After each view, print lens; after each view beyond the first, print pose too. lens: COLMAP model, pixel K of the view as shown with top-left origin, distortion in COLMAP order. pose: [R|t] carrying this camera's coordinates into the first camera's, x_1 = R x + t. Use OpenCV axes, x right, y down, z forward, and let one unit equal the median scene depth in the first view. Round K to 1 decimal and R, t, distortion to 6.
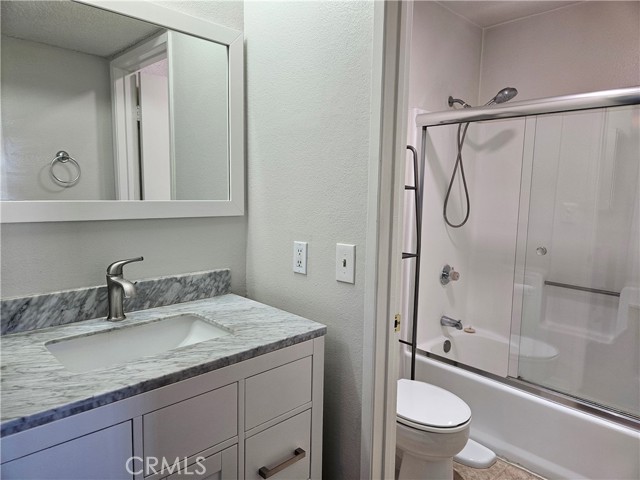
lens RADIAL K [[422.9, 0, 320.0], [0, 422.9, 240.0], [0, 0, 1]] dist [0.049639, -0.042462]
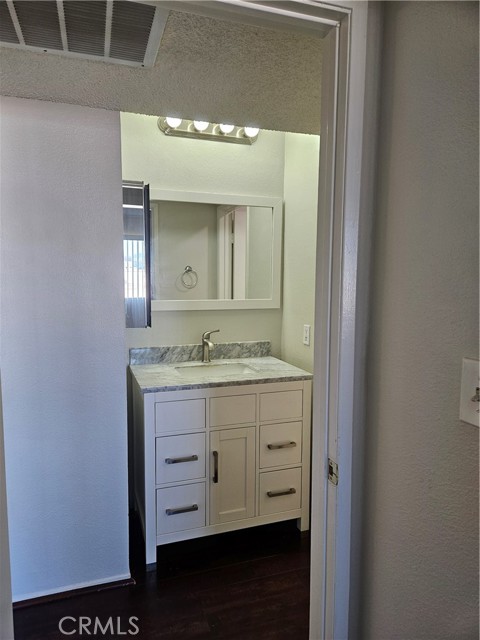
lens RADIAL K [[422.9, 0, 221.9], [0, 422.9, 320.9], [0, 0, 1]] dist [0.049639, -0.042462]
pose [[0.892135, 0.029290, -0.450818, 0.390984], [-0.038740, 0.999180, -0.011747, 0.019194], [0.450104, 0.027944, 0.892539, -0.596208]]
